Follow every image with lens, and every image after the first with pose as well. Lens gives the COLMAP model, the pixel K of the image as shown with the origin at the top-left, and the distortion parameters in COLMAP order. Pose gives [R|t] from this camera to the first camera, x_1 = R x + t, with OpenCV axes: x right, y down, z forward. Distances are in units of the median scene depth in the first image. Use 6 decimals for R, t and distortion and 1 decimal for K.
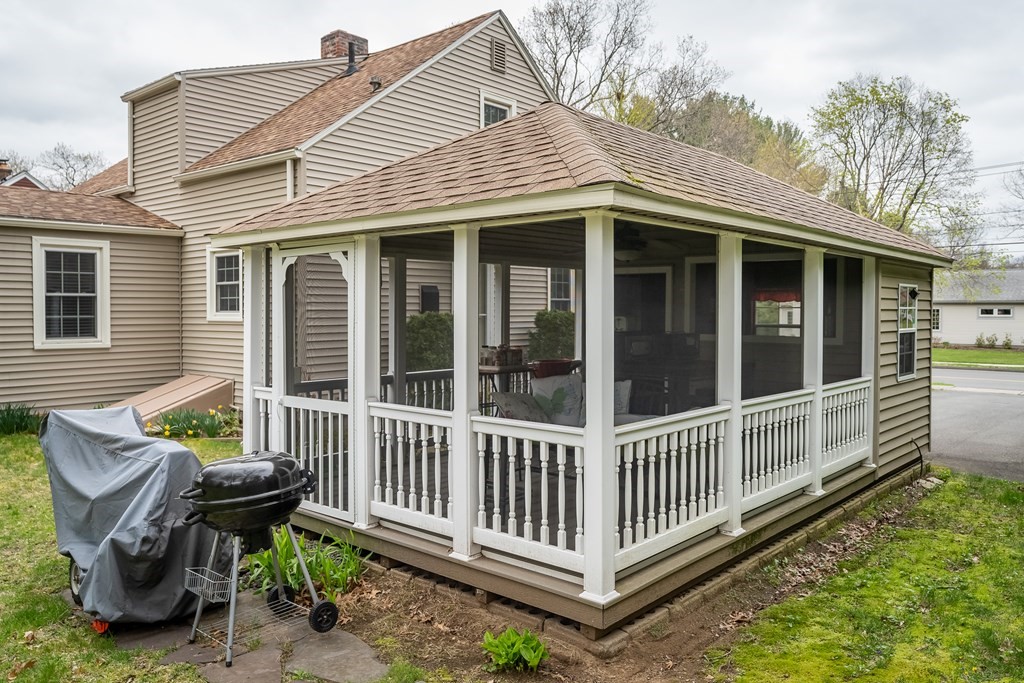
lens RADIAL K [[773.0, 0, 521.6], [0, 773.0, 301.8], [0, 0, 1]] dist [0.028378, -0.000534]
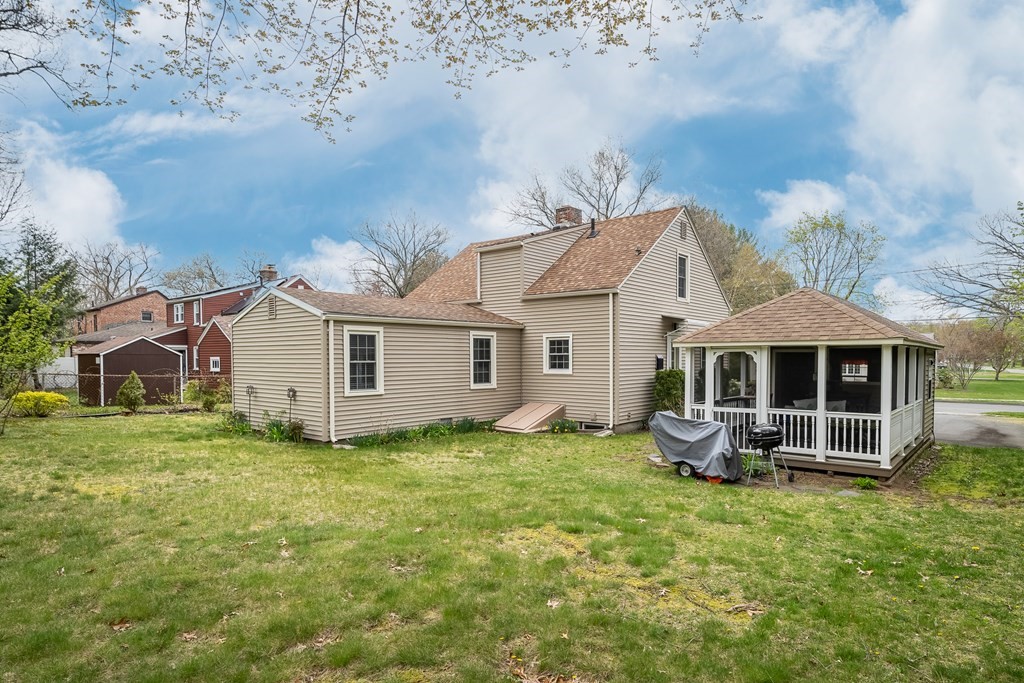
lens RADIAL K [[592.1, 0, 549.2], [0, 592.1, 356.6], [0, 0, 1]] dist [-0.008704, -0.000555]
pose [[0.999031, -0.000811, 0.044003, -0.500471], [0.000471, 0.999970, 0.007727, -0.031522], [-0.044008, -0.007698, 0.999002, -0.482743]]
